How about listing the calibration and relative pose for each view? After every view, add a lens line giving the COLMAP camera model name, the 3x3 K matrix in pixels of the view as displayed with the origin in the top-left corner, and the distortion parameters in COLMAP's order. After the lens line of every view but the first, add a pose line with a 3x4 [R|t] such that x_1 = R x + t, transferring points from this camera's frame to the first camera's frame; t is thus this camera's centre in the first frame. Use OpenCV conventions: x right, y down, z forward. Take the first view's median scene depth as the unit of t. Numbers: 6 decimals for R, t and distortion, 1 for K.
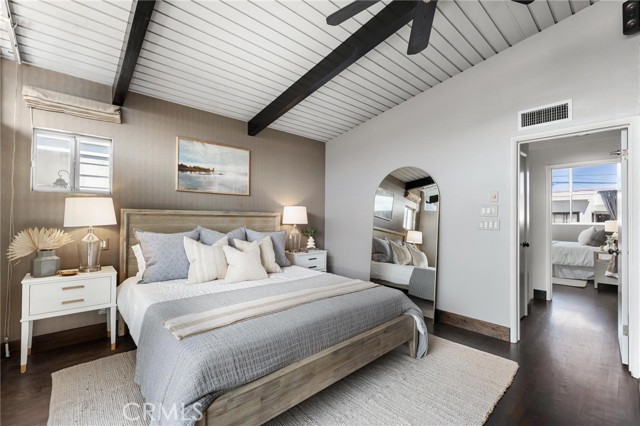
lens RADIAL K [[270.9, 0, 319.2], [0, 270.9, 211.3], [0, 0, 1]] dist [-0.000997, -0.000205]
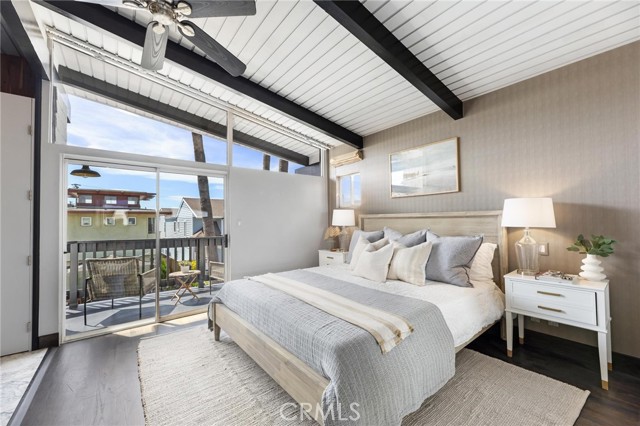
lens RADIAL K [[251.7, 0, 320.7], [0, 251.7, 211.3], [0, 0, 1]] dist [-0.000654, 0.000184]
pose [[-0.044822, -0.047695, -0.997856, 0.553900], [0.034090, 0.998205, -0.049243, 0.026153], [0.998413, -0.036224, -0.043116, 0.647223]]
